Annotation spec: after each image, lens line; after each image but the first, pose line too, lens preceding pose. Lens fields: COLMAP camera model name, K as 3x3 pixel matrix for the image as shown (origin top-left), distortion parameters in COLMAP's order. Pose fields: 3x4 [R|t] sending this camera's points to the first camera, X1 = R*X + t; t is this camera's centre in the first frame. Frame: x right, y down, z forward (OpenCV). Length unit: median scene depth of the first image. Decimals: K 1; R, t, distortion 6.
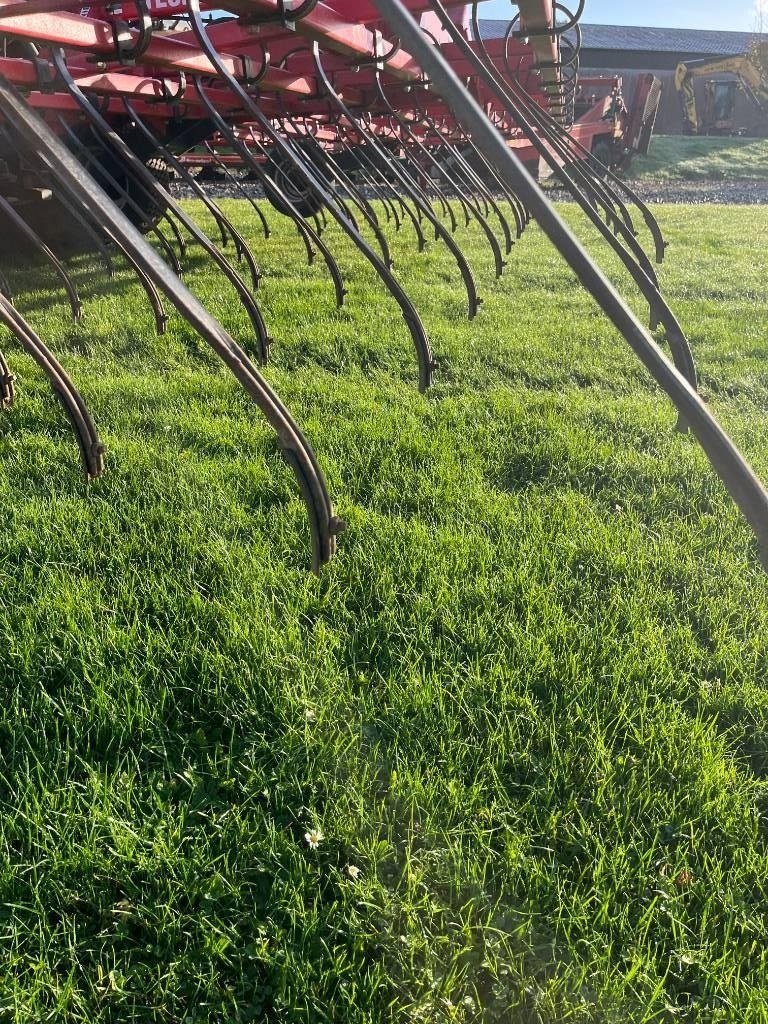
lens RADIAL K [[775.6, 0, 388.0], [0, 775.6, 505.9], [0, 0, 1]] dist [0.067664, -0.094721]
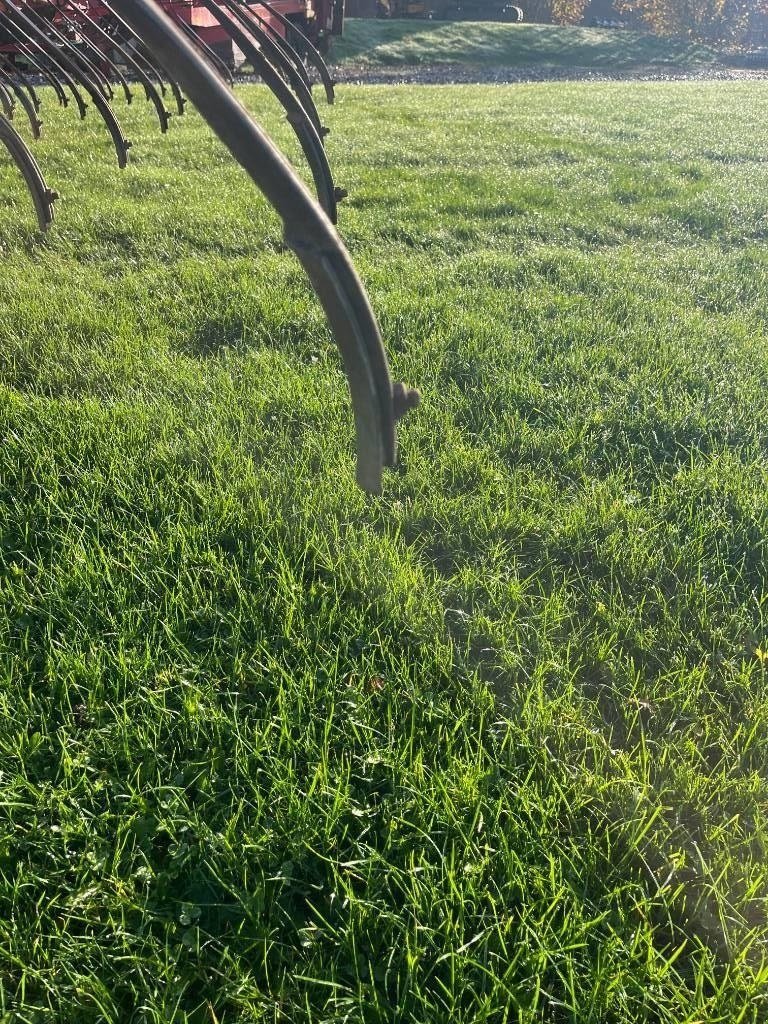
lens RADIAL K [[775.6, 0, 388.0], [0, 775.6, 505.9], [0, 0, 1]] dist [0.067664, -0.094721]
pose [[0.943886, -0.176516, 0.279142, 0.091656], [0.144758, 0.980794, 0.130724, 0.074948], [-0.296856, -0.082980, 0.951310, 0.056931]]
